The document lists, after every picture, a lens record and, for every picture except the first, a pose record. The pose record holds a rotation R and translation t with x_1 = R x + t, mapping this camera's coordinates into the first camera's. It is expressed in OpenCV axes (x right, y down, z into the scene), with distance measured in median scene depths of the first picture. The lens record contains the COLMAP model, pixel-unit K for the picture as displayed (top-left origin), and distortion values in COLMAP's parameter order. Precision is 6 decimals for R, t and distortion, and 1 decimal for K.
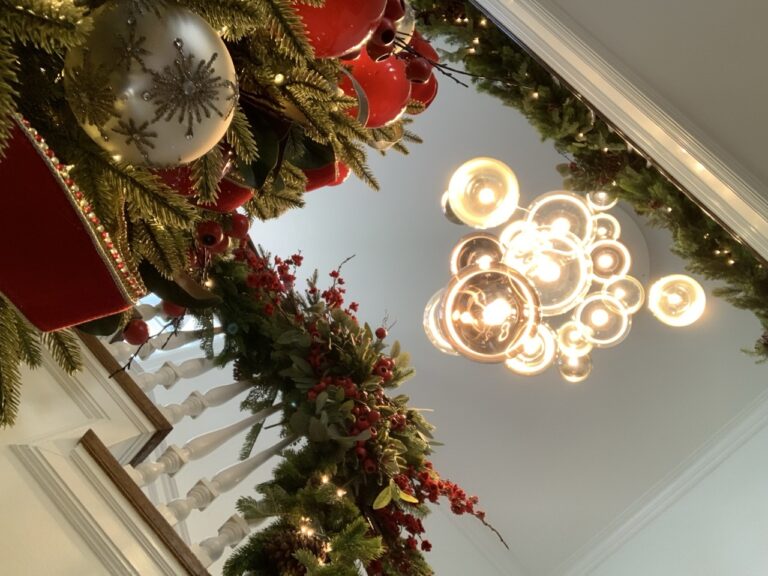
lens RADIAL K [[700.1, 0, 384.0], [0, 700.1, 288.0], [0, 0, 1]] dist [0.130002, -0.328728]
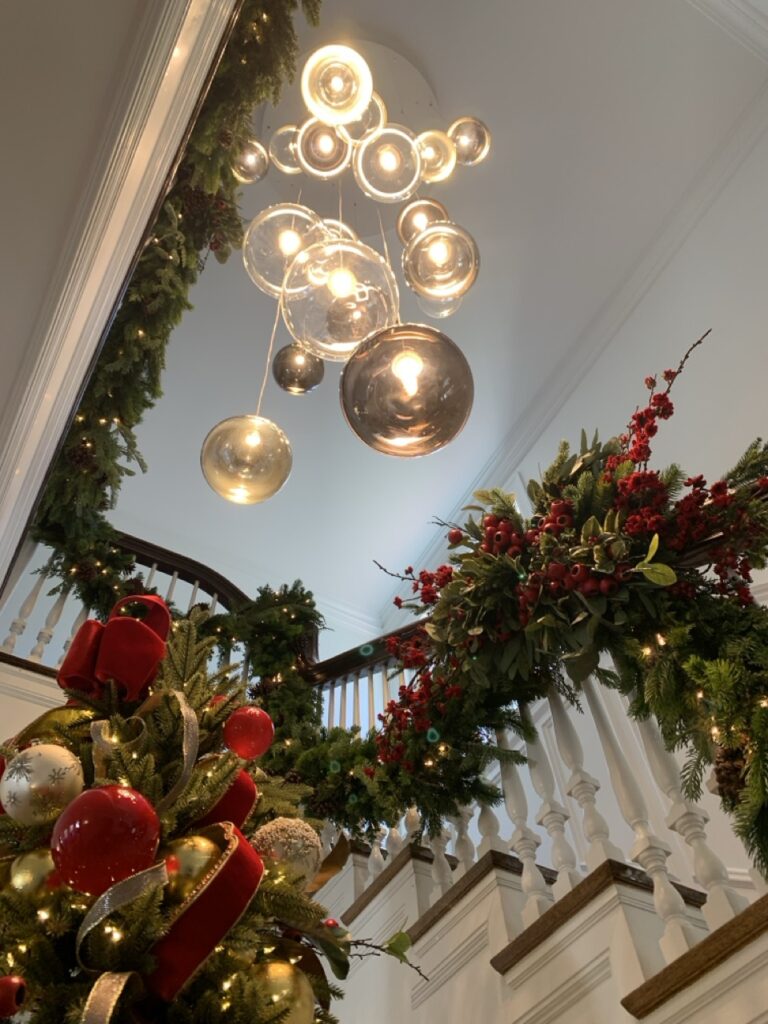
lens RADIAL K [[778.2, 0, 378.5], [0, 778.2, 512.1], [0, 0, 1]] dist [0.007699, 0.005403]
pose [[-0.242692, -0.940941, -0.236073, 0.265011], [0.966173, -0.212559, -0.146044, 0.122433], [0.087240, -0.263531, 0.960698, 0.180109]]
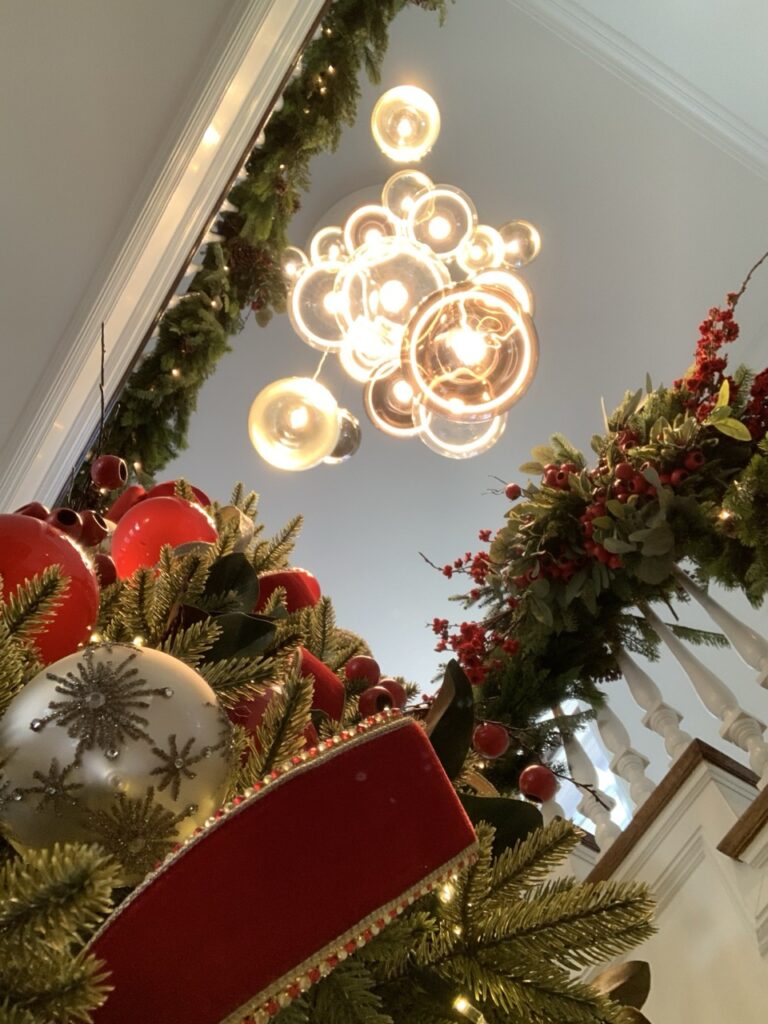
lens RADIAL K [[933.5, 0, 384.6], [0, 933.5, 510.4], [0, 0, 1]] dist [0.130002, -0.328728]
pose [[-0.207715, -0.977084, 0.046496, -0.042970], [0.972318, -0.211435, -0.099463, 0.029272], [0.107014, 0.024549, 0.993954, 0.020014]]
